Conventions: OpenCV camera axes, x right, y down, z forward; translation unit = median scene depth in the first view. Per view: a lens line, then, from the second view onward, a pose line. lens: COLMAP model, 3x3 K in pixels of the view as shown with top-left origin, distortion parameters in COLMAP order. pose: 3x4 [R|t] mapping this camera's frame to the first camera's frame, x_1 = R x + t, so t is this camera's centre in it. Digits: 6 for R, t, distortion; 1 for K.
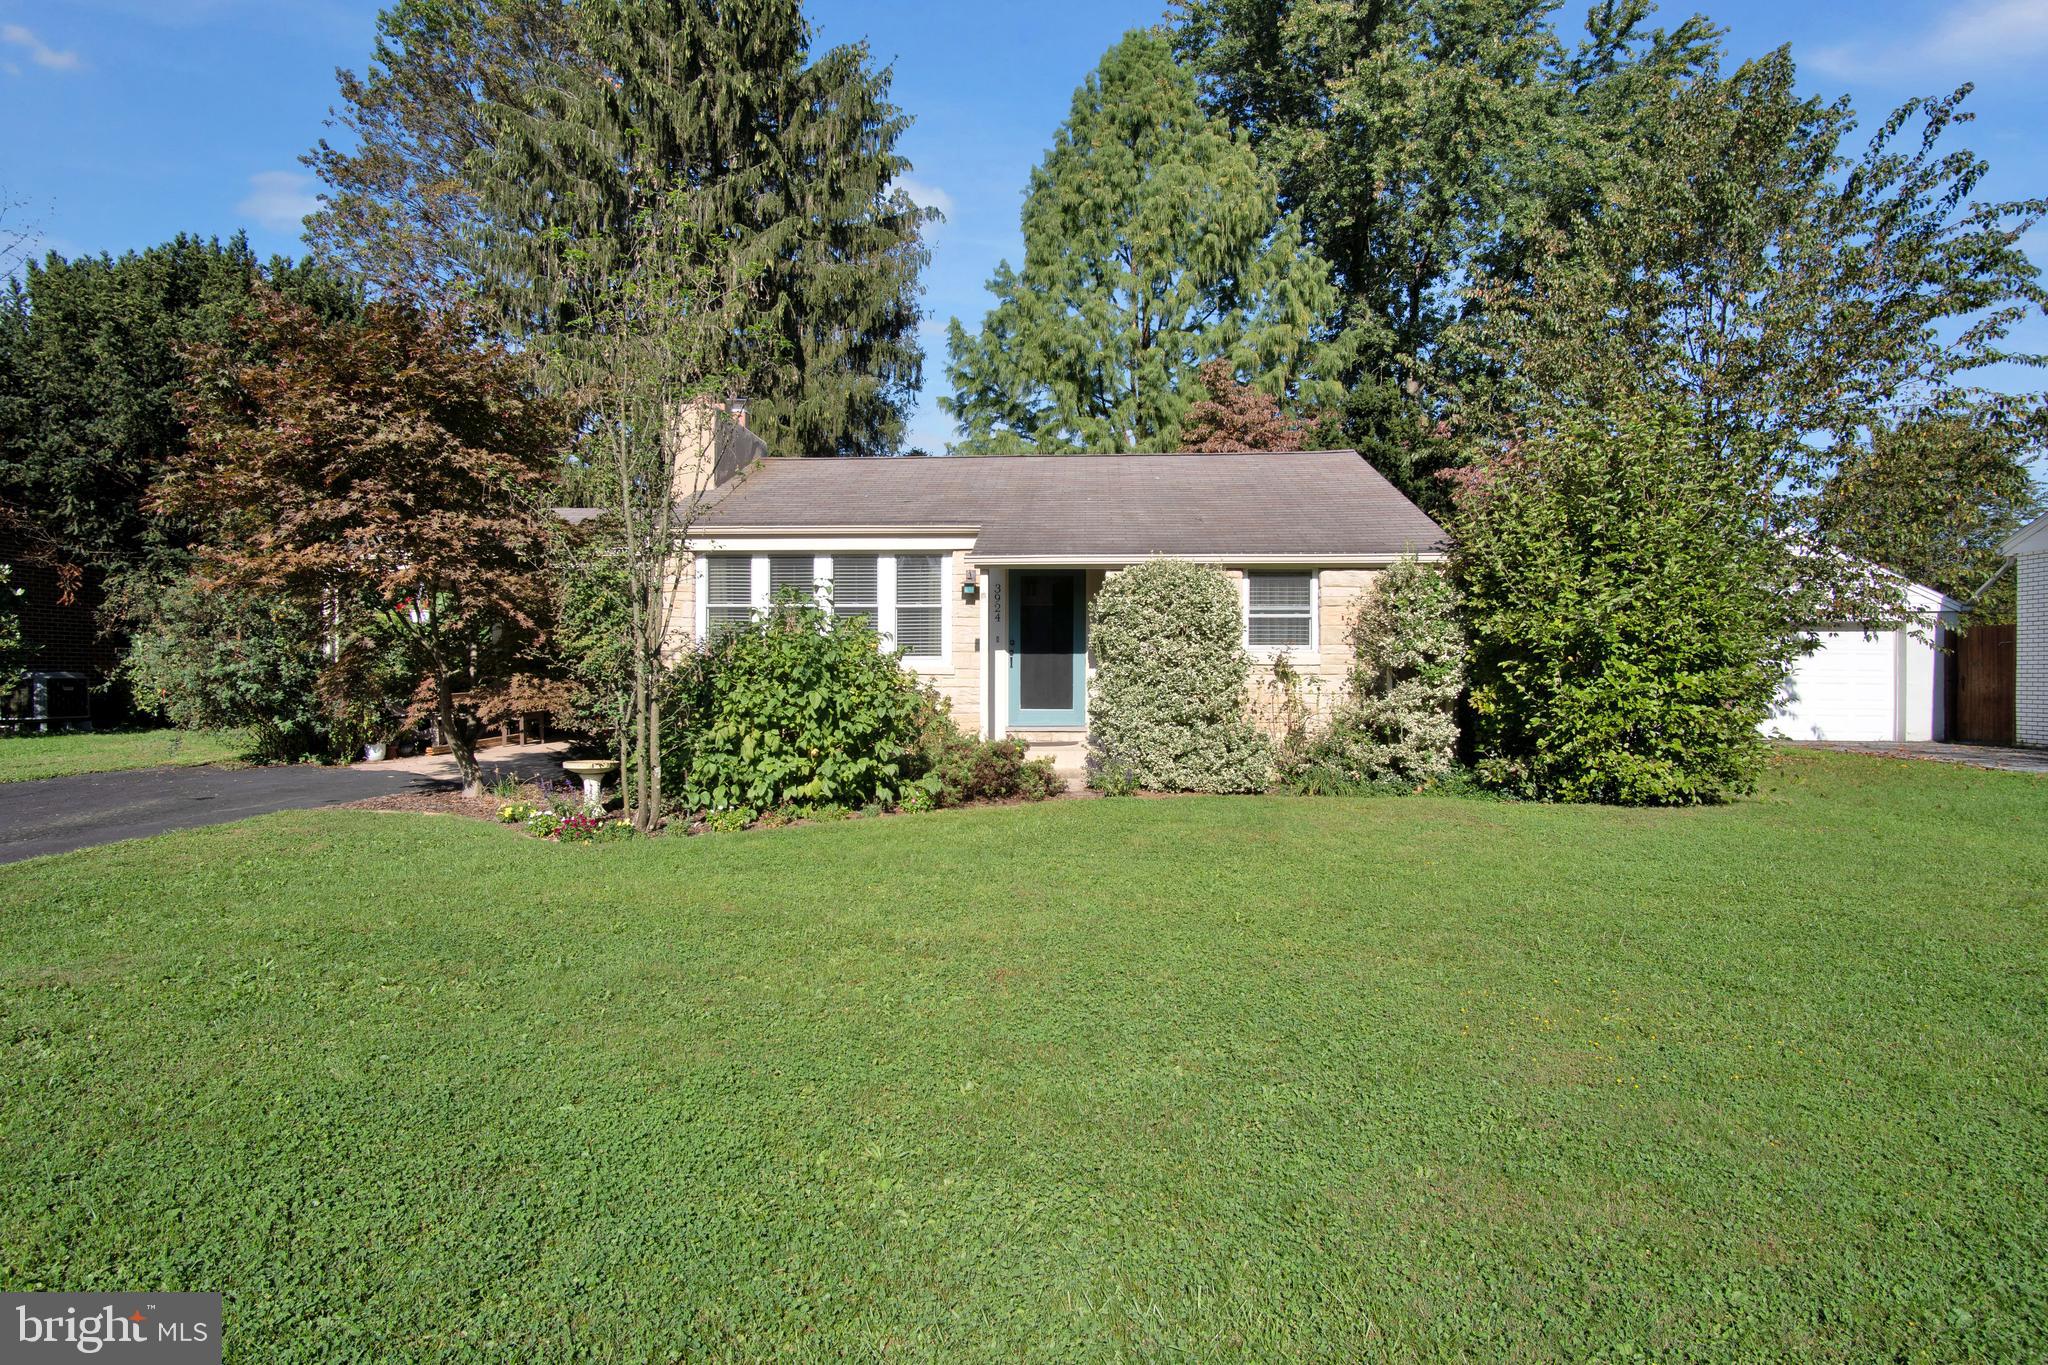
lens RADIAL K [[1101.3, 0, 1015.0], [0, 1101.3, 681.9], [0, 0, 1]] dist [-0.030812, 0.007516]
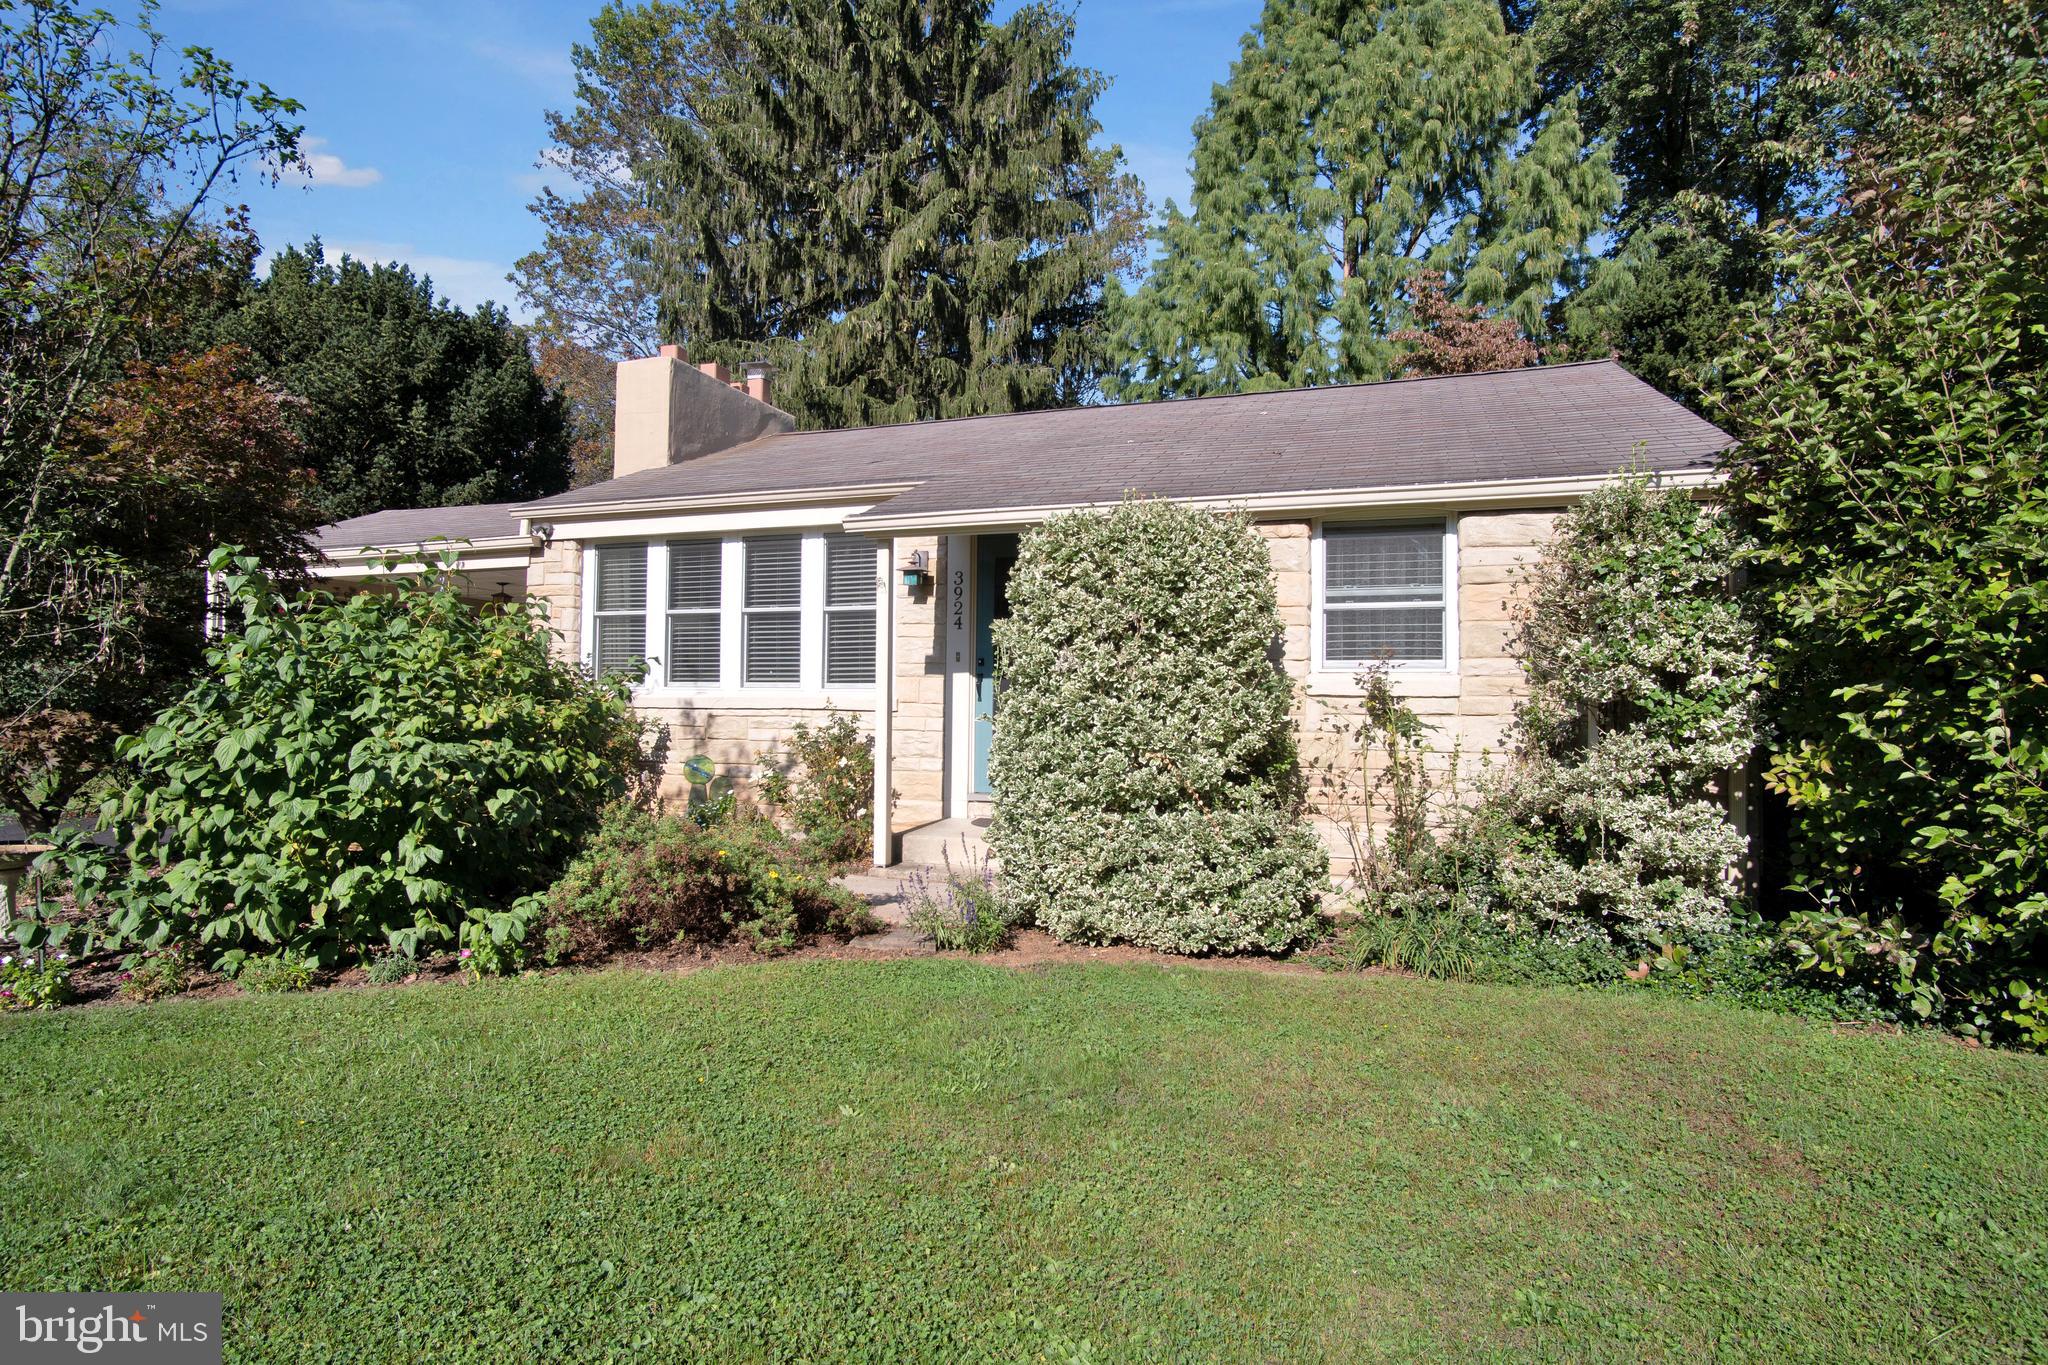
lens RADIAL K [[1099.6, 0, 1018.5], [0, 1099.6, 681.9], [0, 0, 1]] dist [-0.027921, 0.001331]
pose [[0.960246, 0.000798, -0.279152, 0.220616], [-0.011215, 0.999299, -0.035722, -0.001620], [0.278928, 0.037433, 0.959582, 0.440362]]
